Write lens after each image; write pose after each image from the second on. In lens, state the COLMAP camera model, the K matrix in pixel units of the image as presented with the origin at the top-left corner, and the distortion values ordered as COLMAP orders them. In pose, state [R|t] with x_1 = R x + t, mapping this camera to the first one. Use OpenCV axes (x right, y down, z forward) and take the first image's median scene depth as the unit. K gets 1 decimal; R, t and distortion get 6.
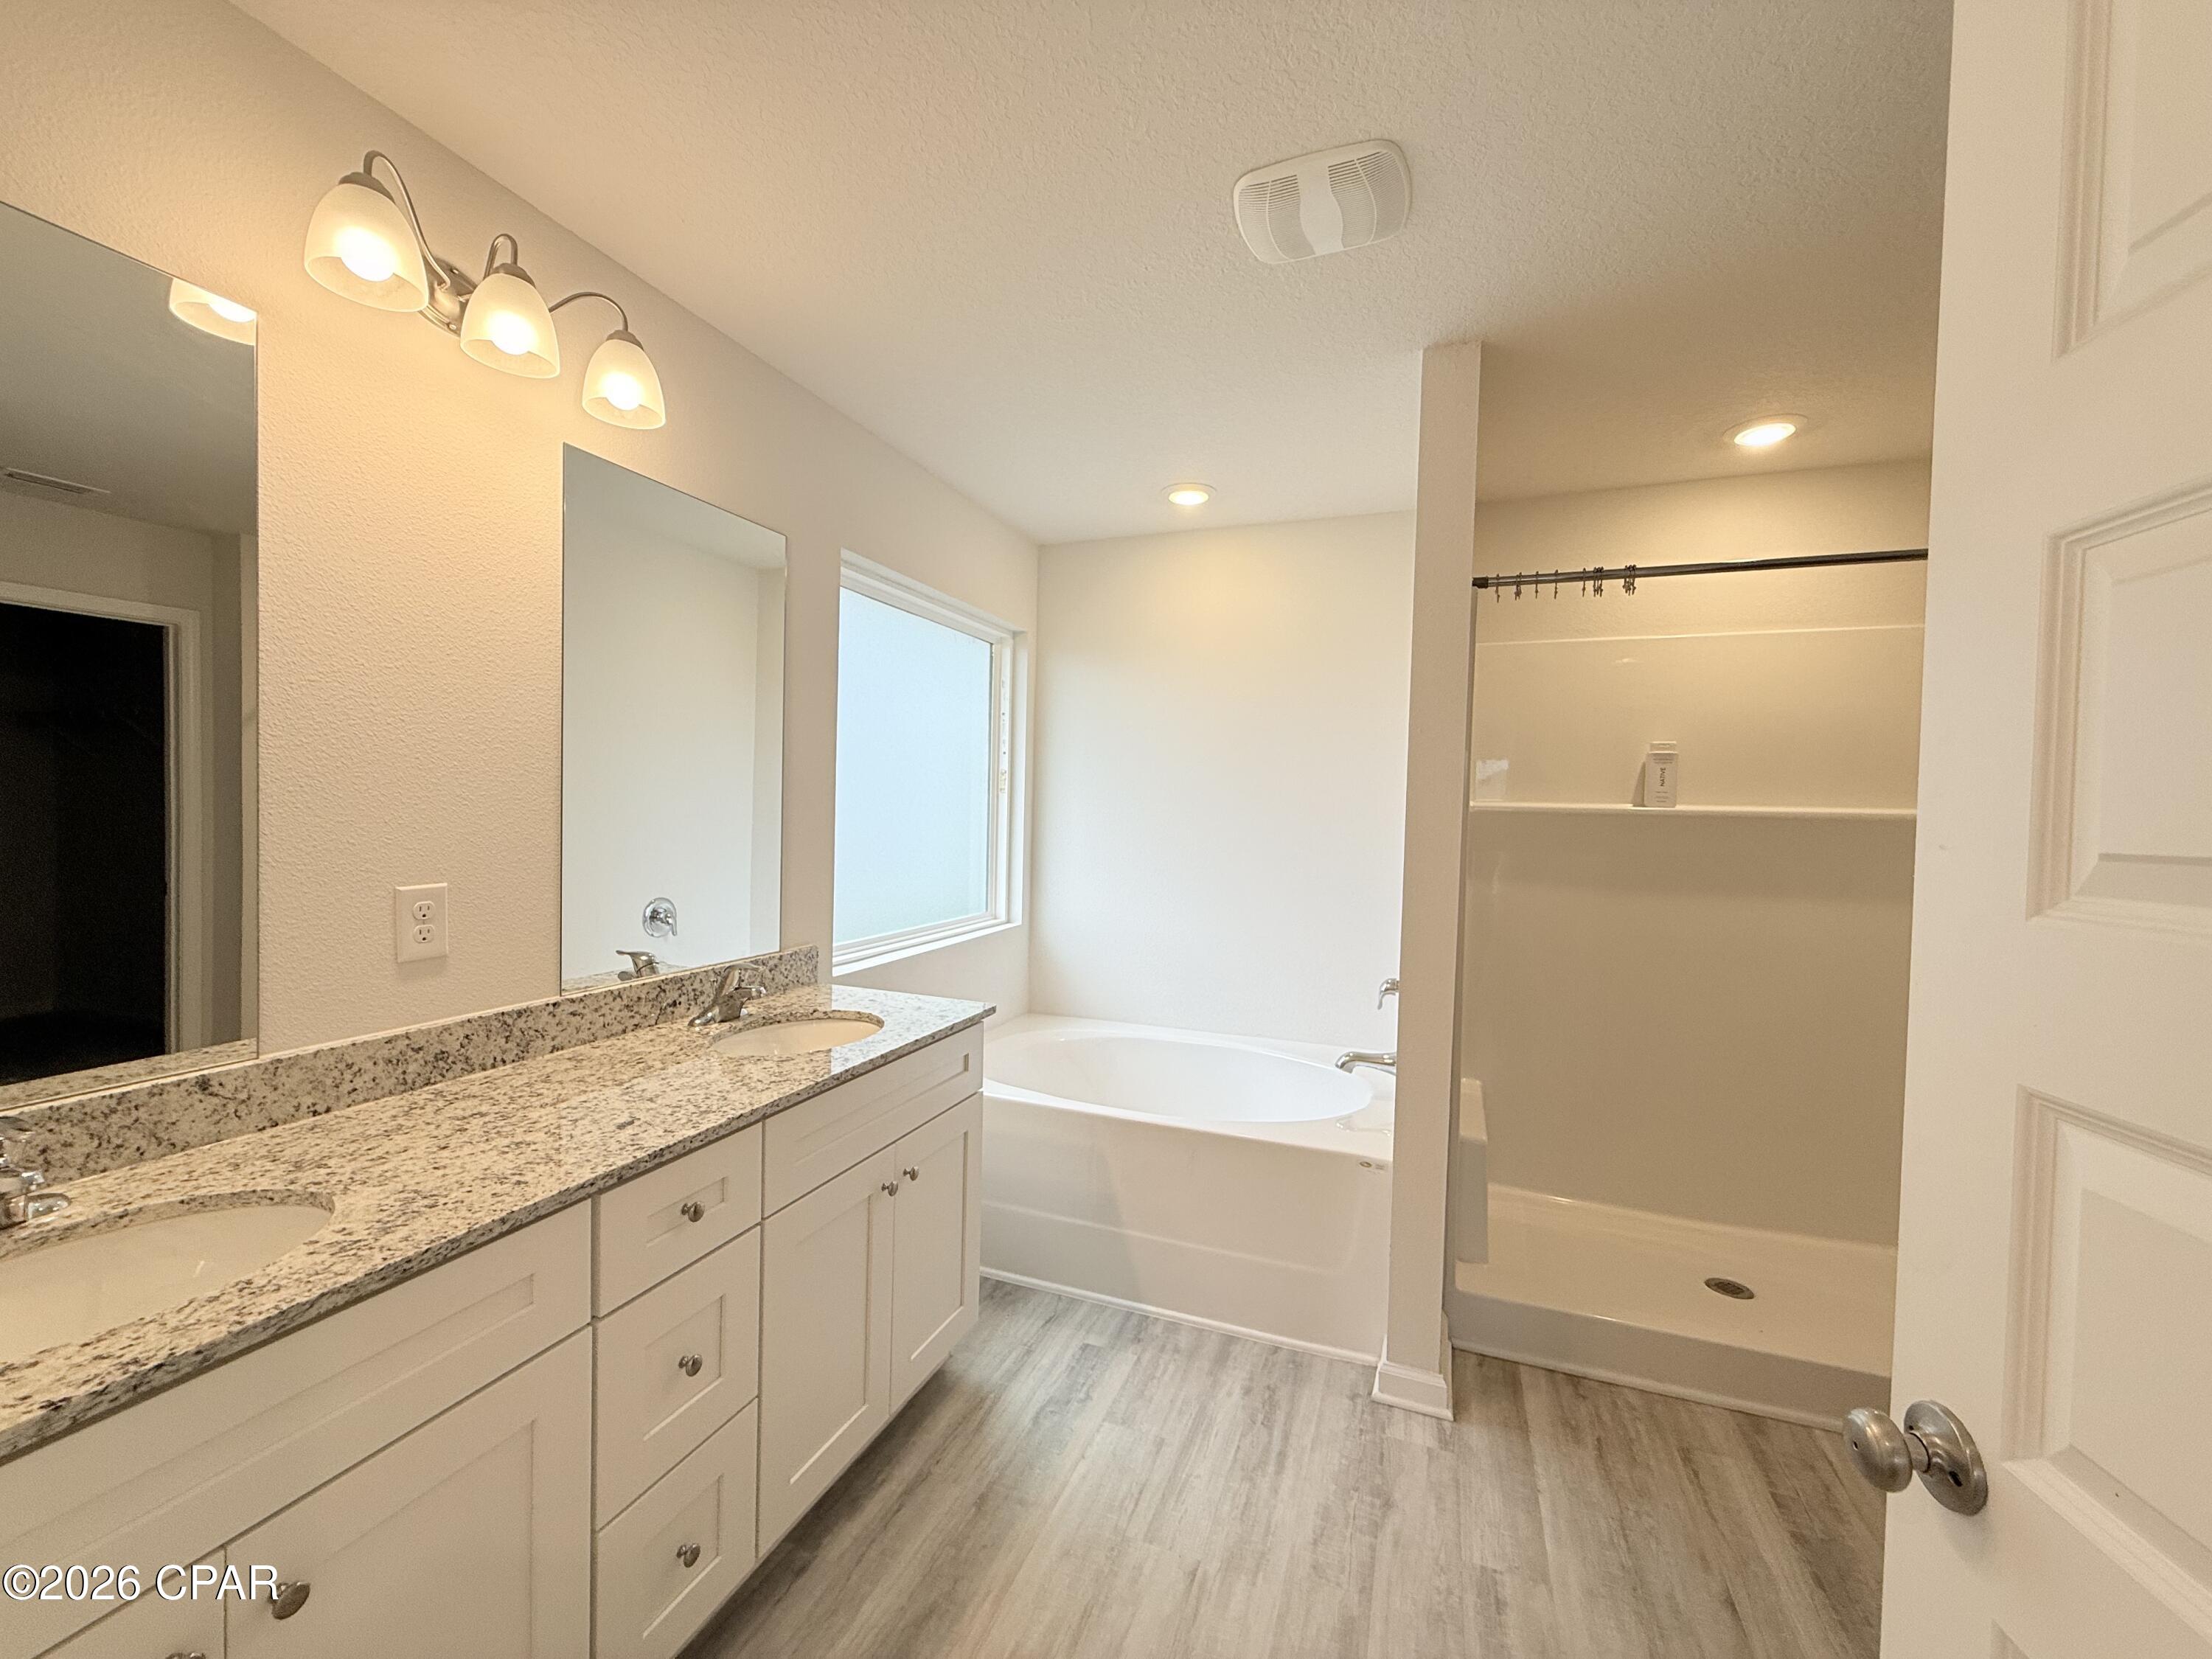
lens RADIAL K [[879.0, 0, 1095.4], [0, 879.0, 834.4], [0, 0, 1]] dist [0.002541, 0.000105]
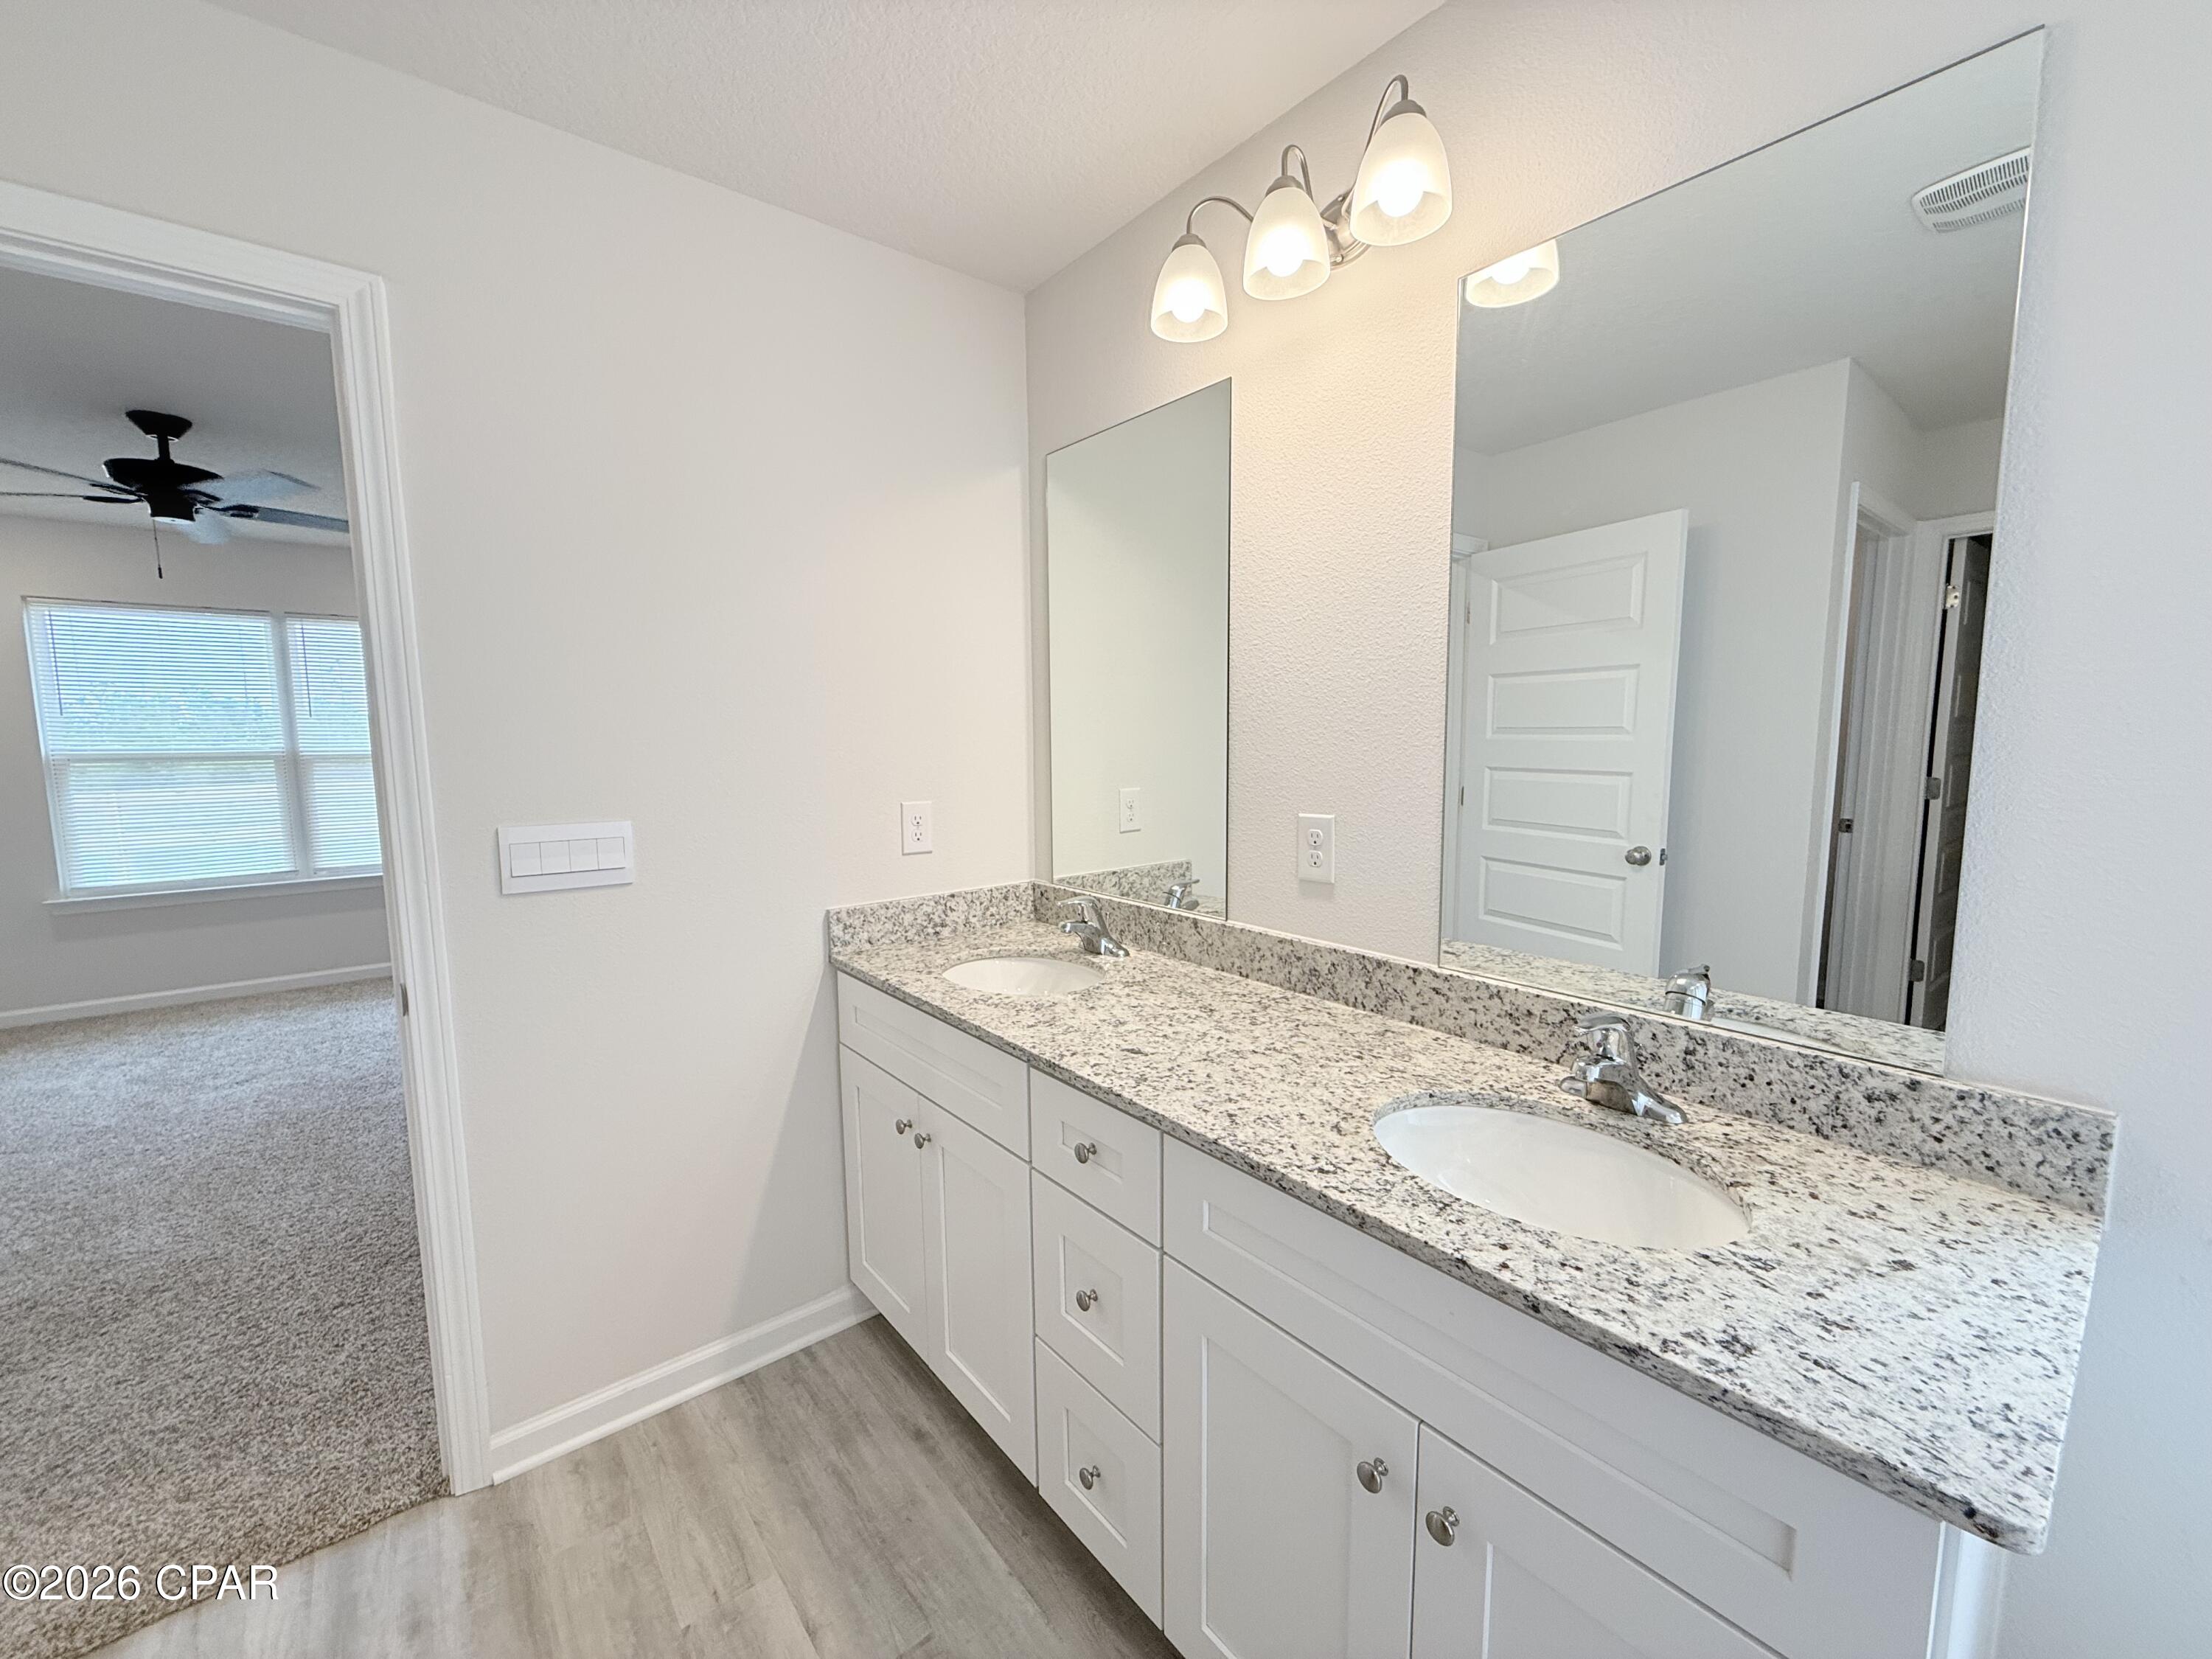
lens RADIAL K [[879.0, 0, 1072.8], [0, 879.0, 825.7], [0, 0, 1]] dist [0.002541, 0.000105]
pose [[-0.506793, 0.080729, -0.858279, 0.306995], [-0.021755, 0.994091, 0.106350, -0.035514], [0.861793, 0.072569, -0.502042, 1.197702]]
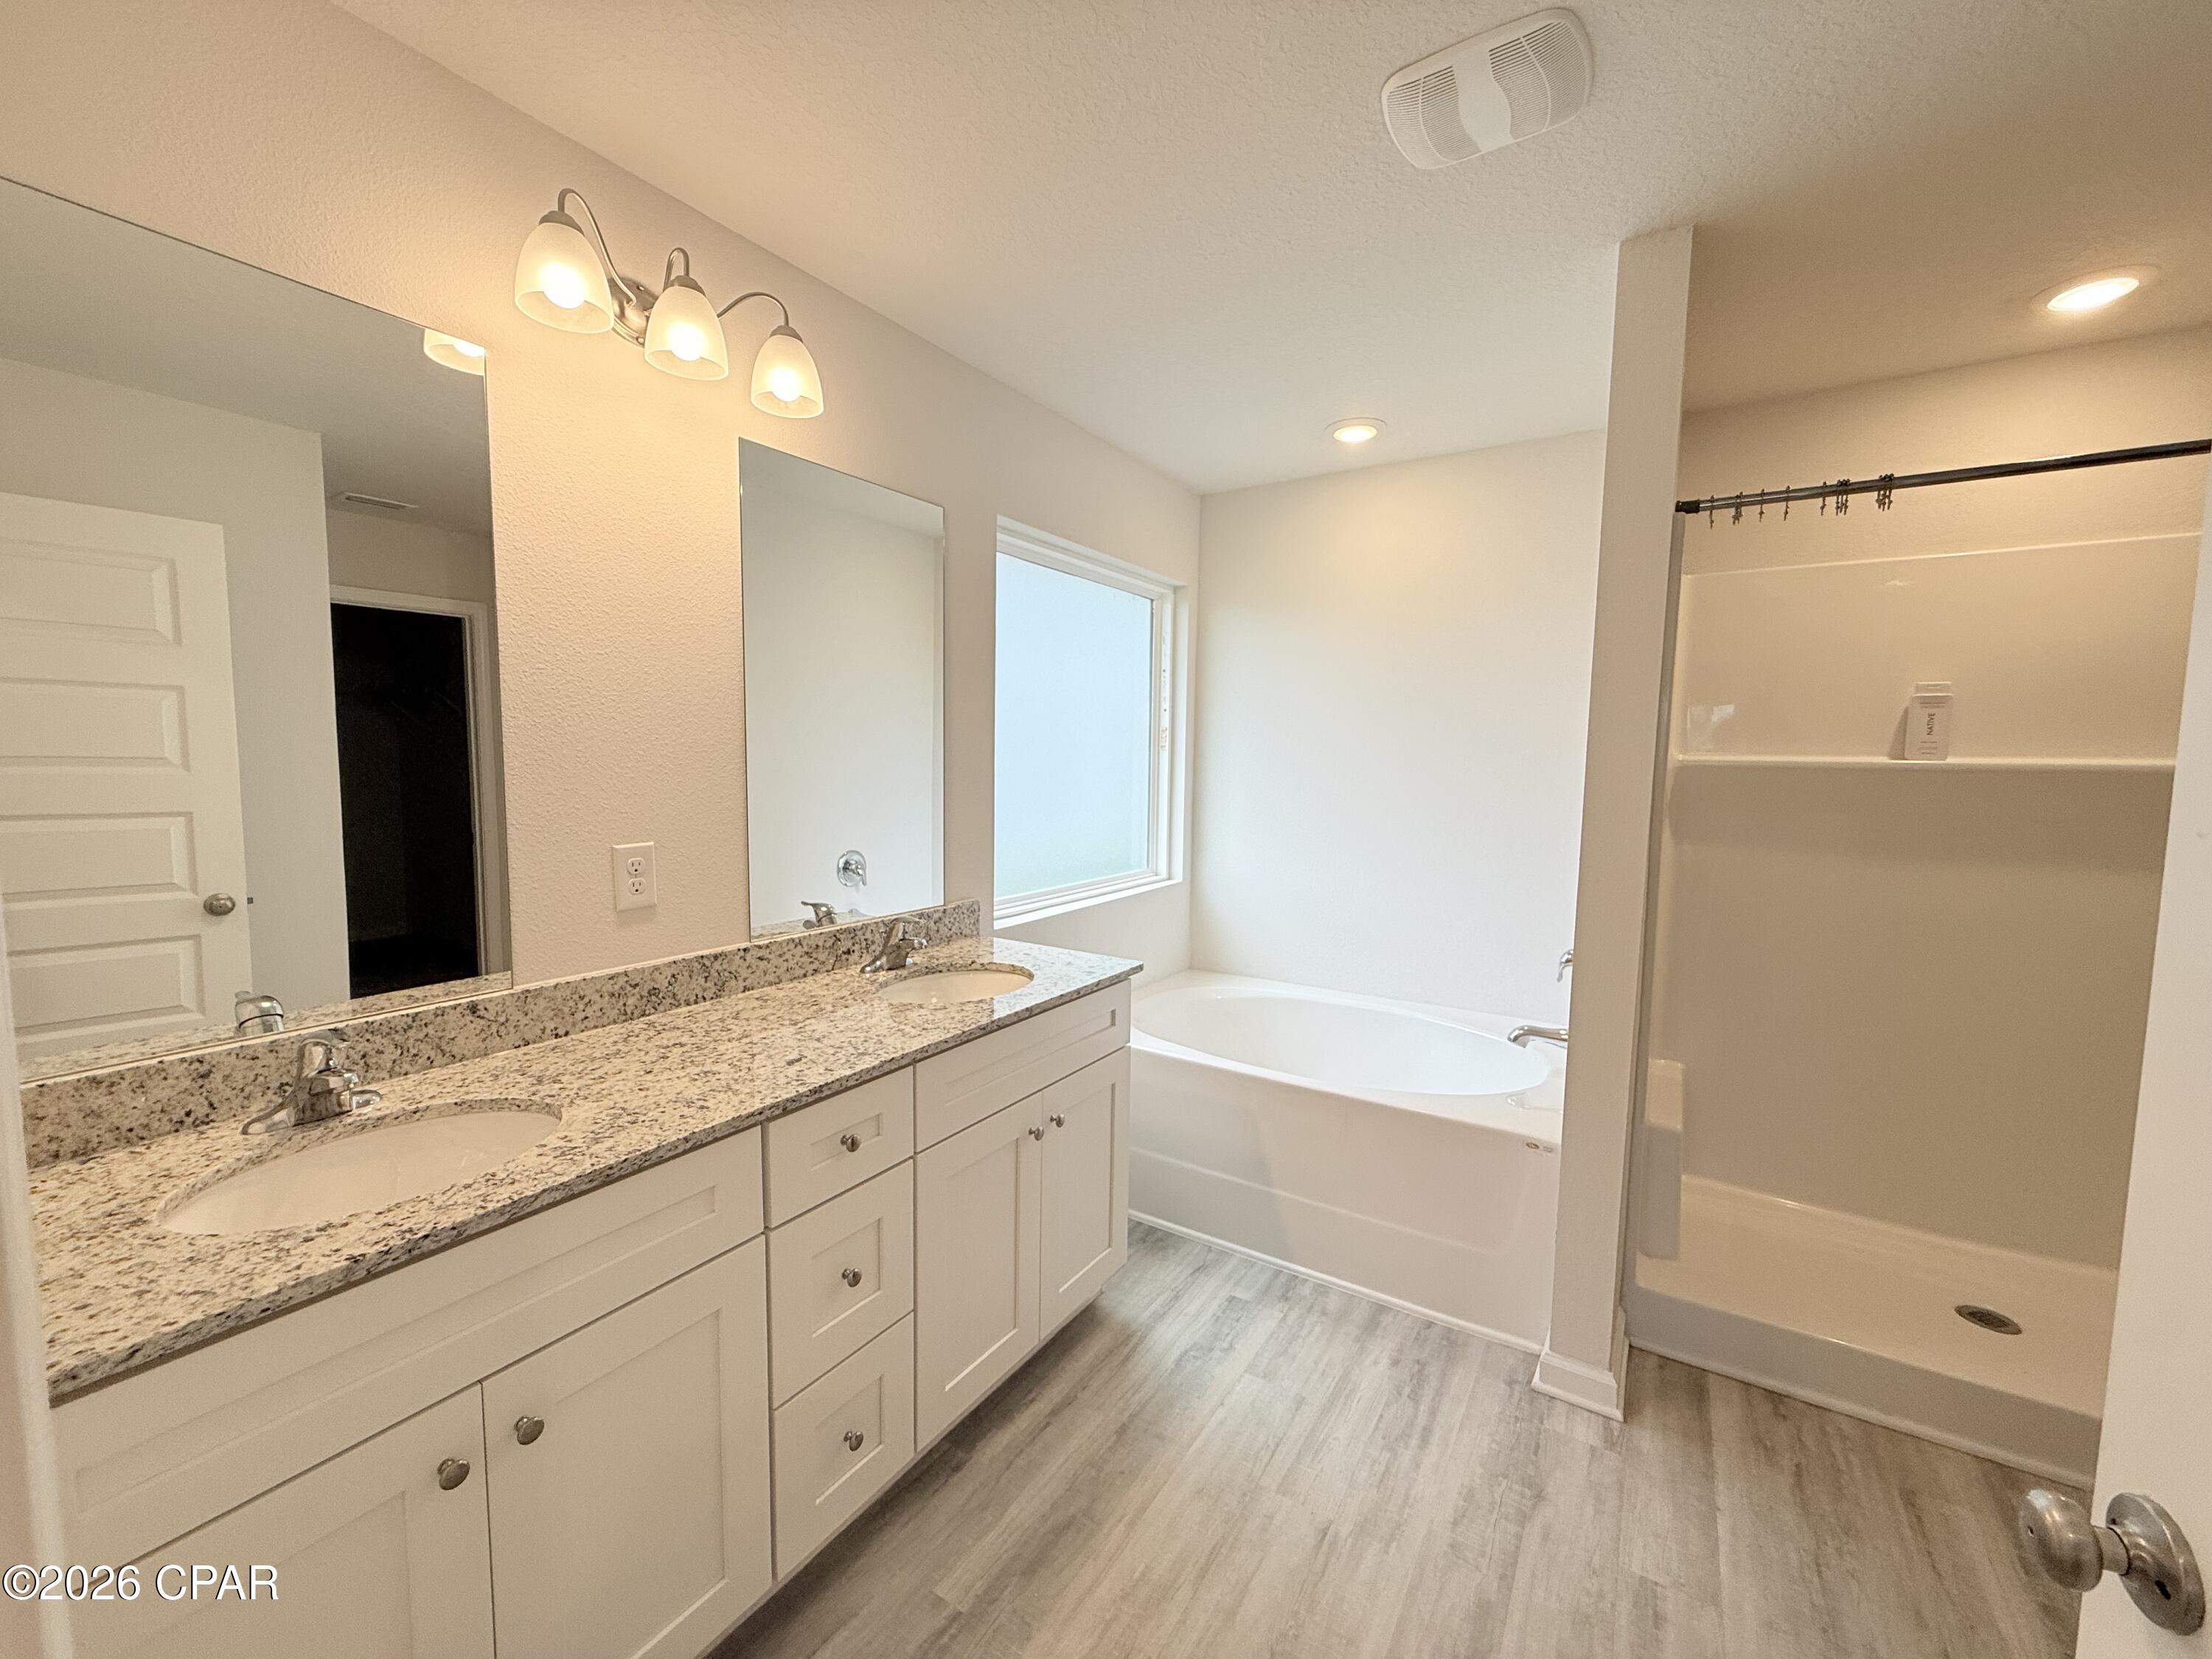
lens RADIAL K [[879.0, 0, 1097.3], [0, 879.0, 834.1], [0, 0, 1]] dist [0.002541, 0.000105]
pose [[0.978873, 0.007434, -0.204333, 0.056558], [0.003706, 0.998530, 0.054081, -0.013802], [0.204434, -0.053695, 0.977406, 0.003646]]
